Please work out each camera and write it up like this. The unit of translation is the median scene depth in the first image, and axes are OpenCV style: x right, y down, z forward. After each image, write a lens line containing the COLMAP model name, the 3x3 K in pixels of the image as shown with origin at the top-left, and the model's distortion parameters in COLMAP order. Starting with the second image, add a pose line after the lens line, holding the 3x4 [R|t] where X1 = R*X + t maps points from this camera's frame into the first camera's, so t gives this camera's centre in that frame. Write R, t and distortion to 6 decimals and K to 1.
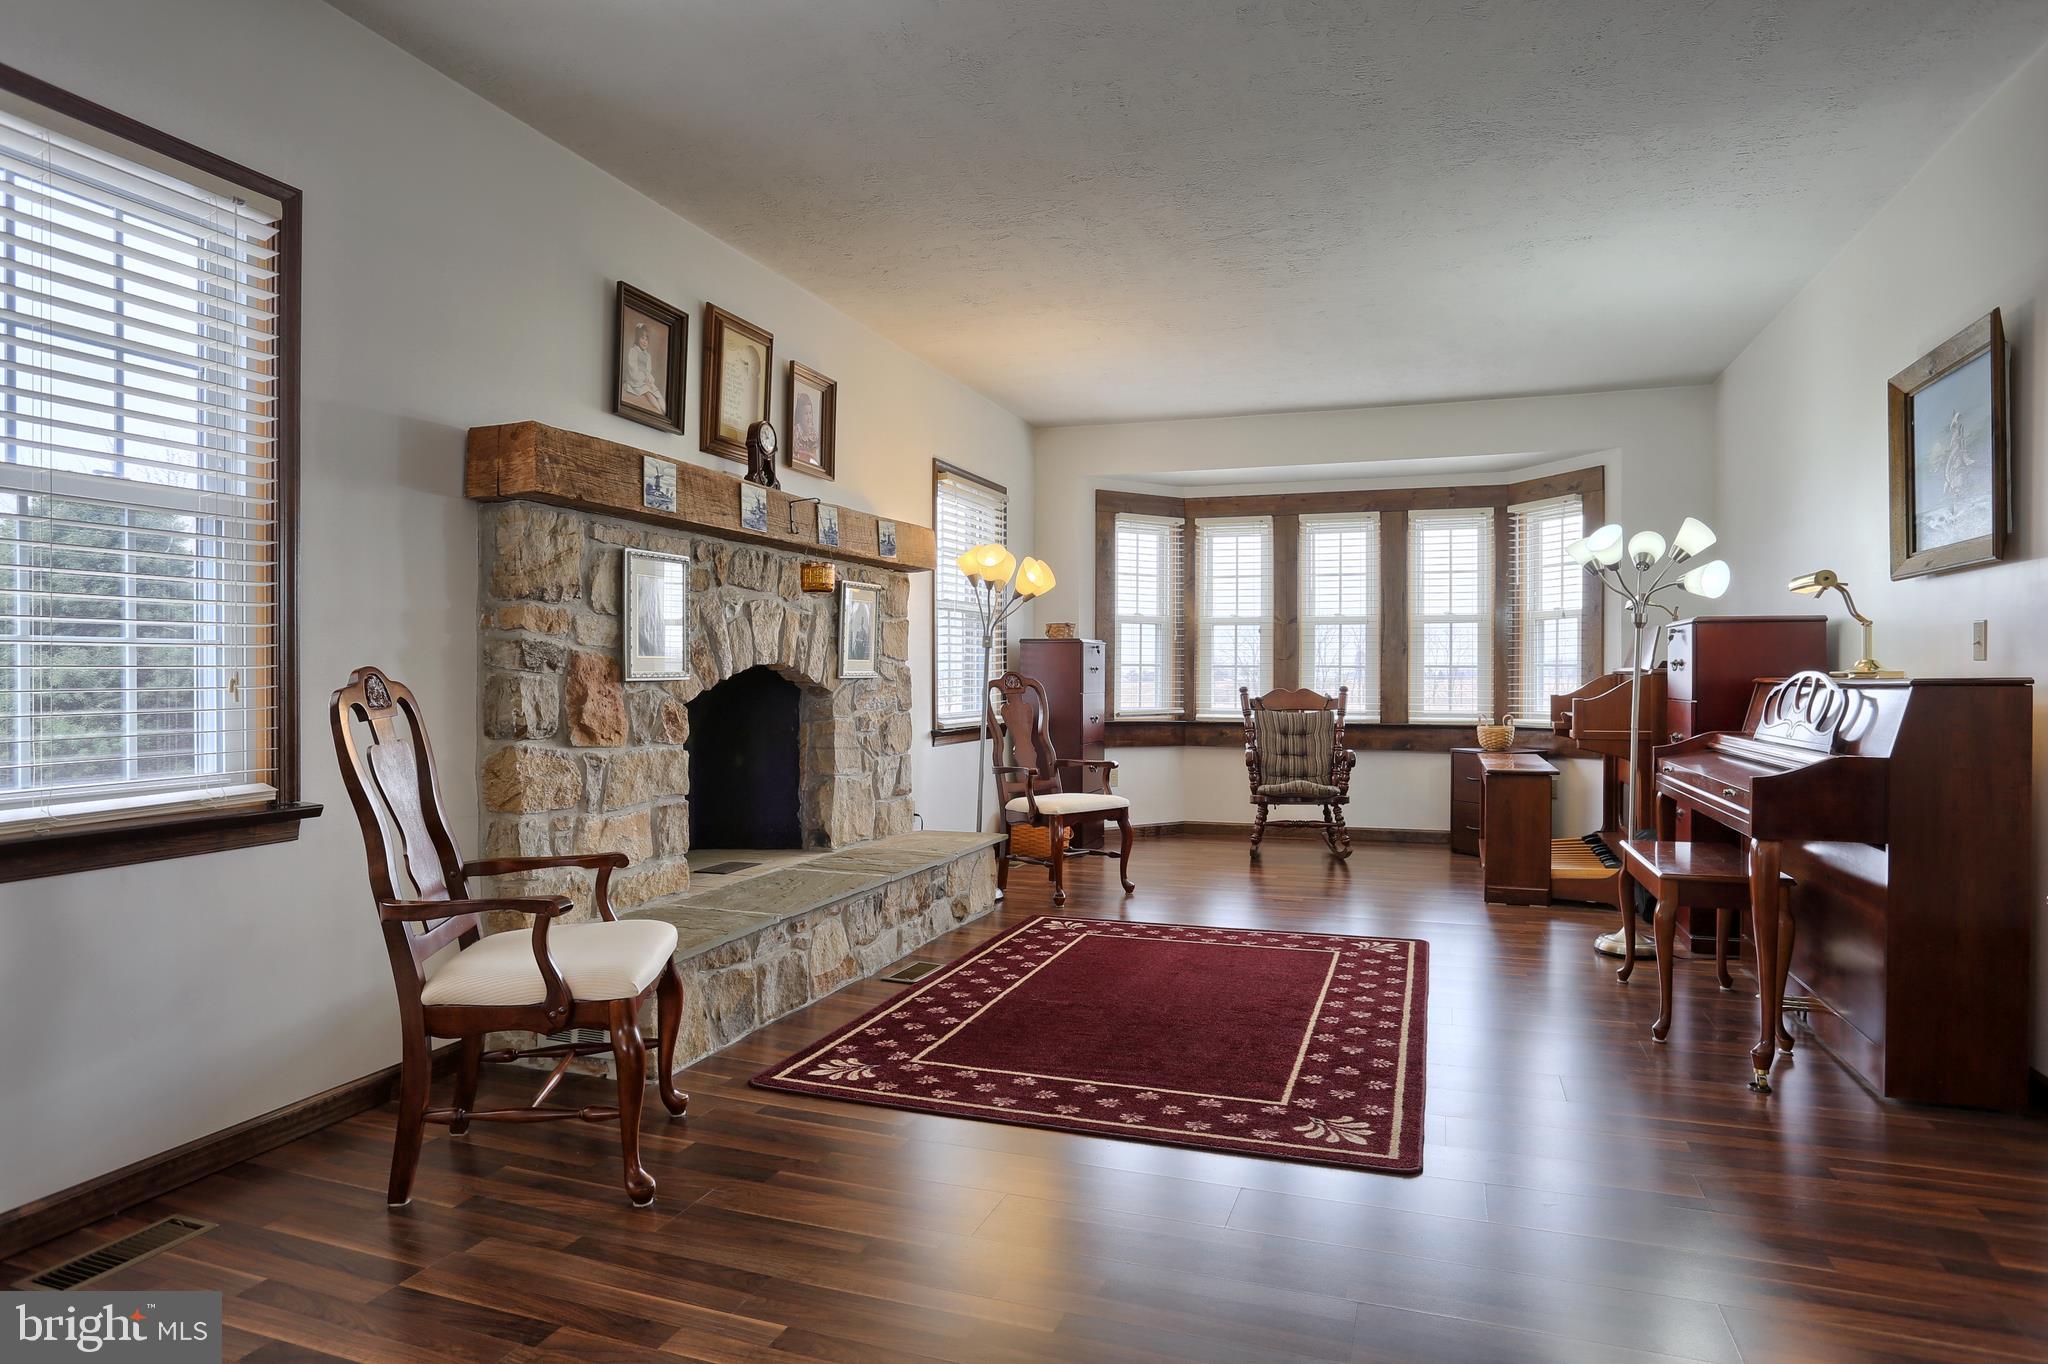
lens RADIAL K [[1140.0, 0, 1025.3], [0, 1140.0, 671.0], [0, 0, 1]] dist [-0.040004, 0.005039]
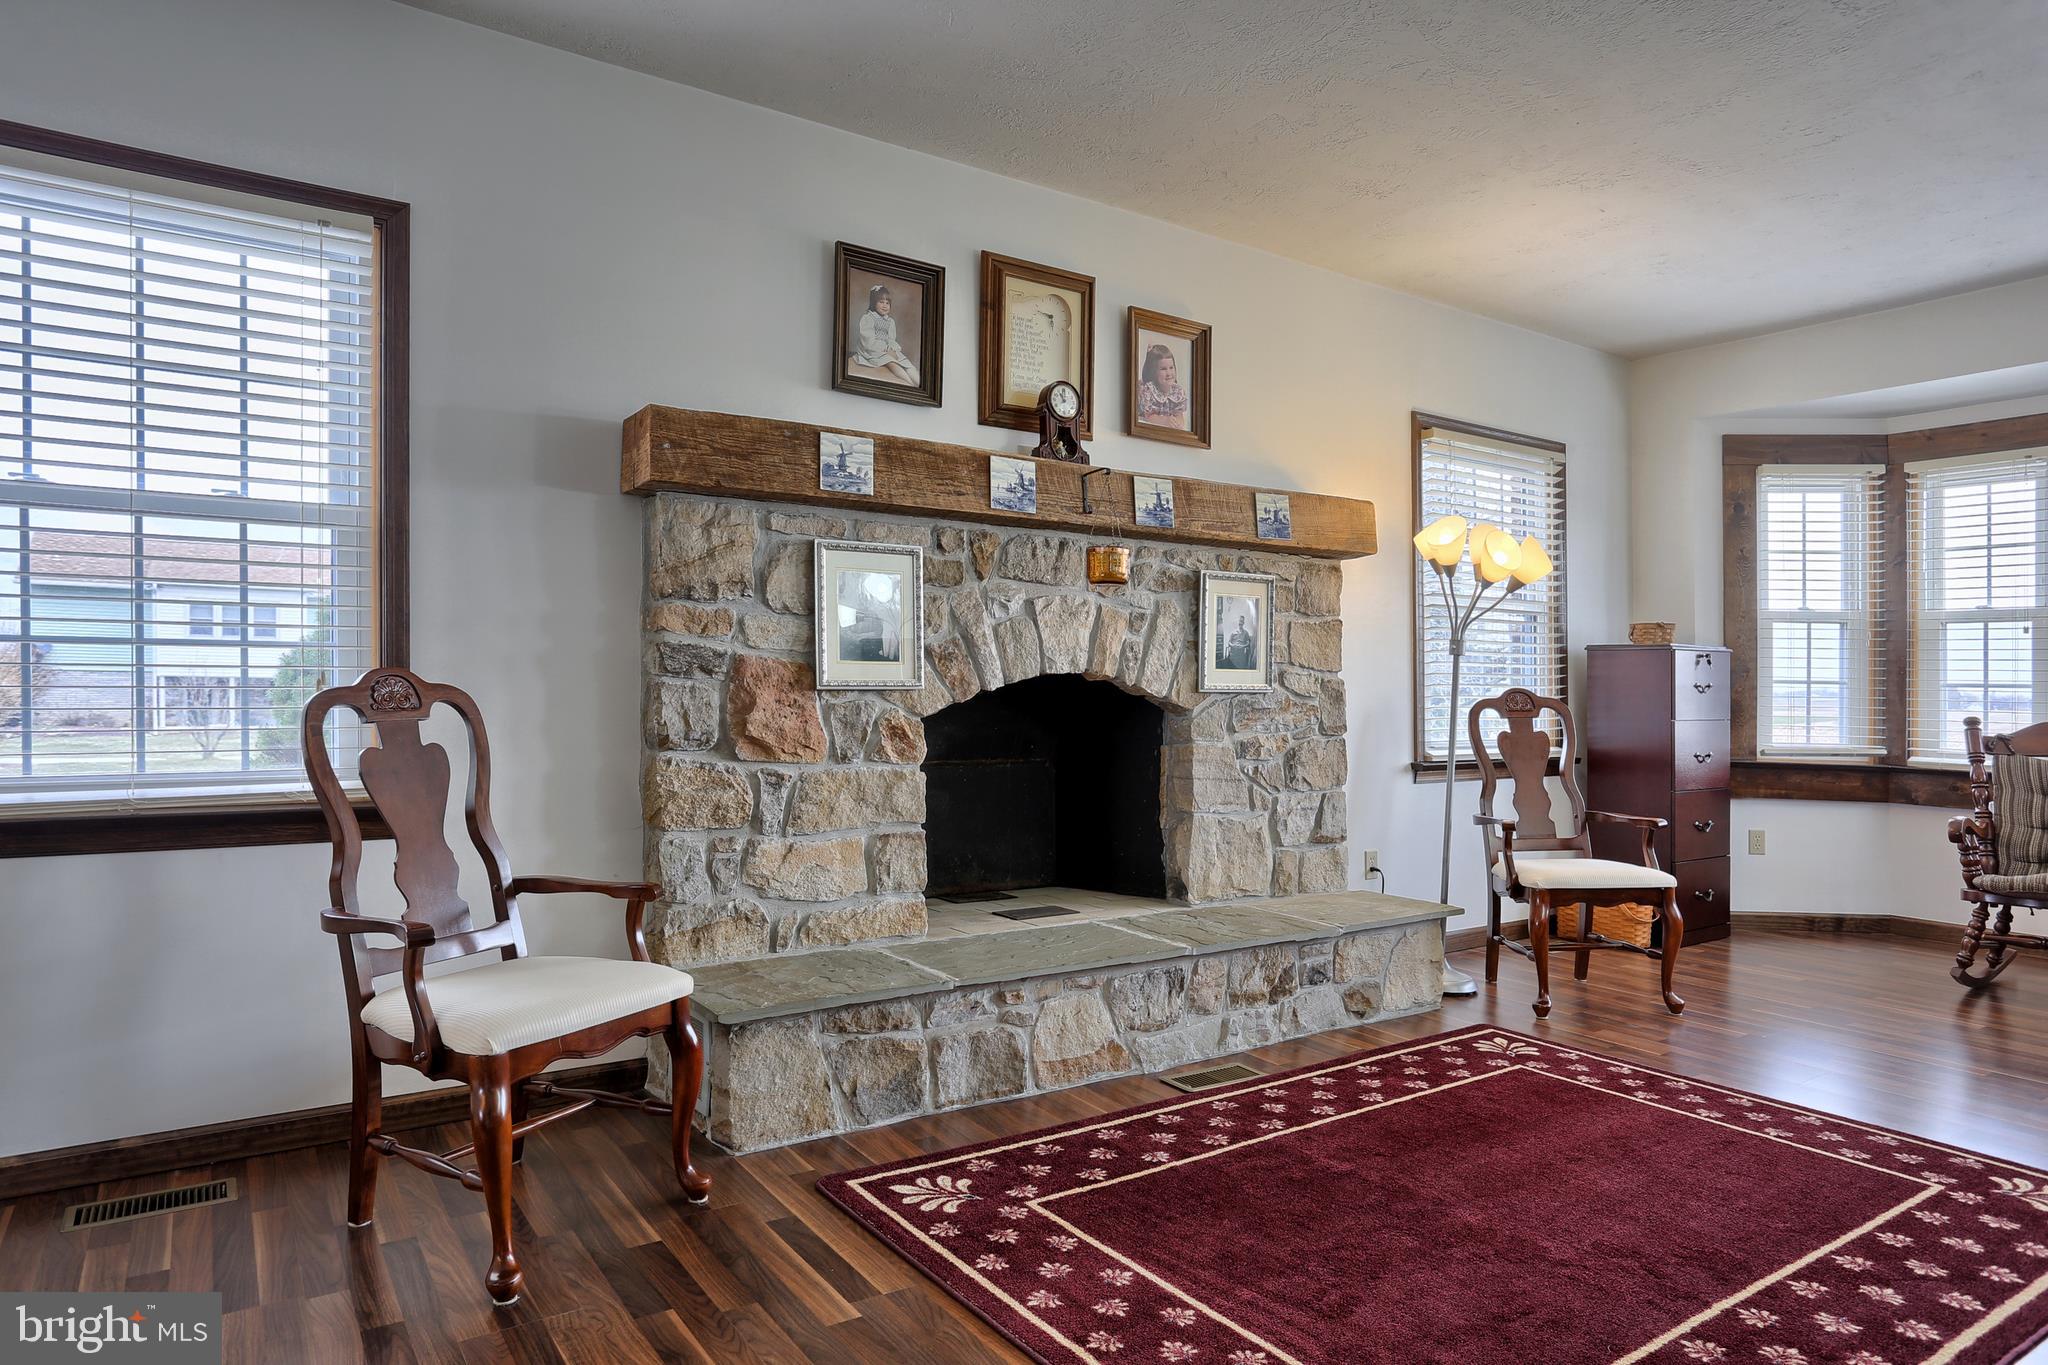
lens RADIAL K [[1210.3, 0, 1023.8], [0, 1210.3, 680.0], [0, 0, 1]] dist [-0.032044, 0.014618]
pose [[0.814925, 0.005665, -0.579539, 0.323596], [-0.010486, 0.999933, -0.004971, 0.004566], [0.579471, 0.010128, 0.814930, 0.322963]]
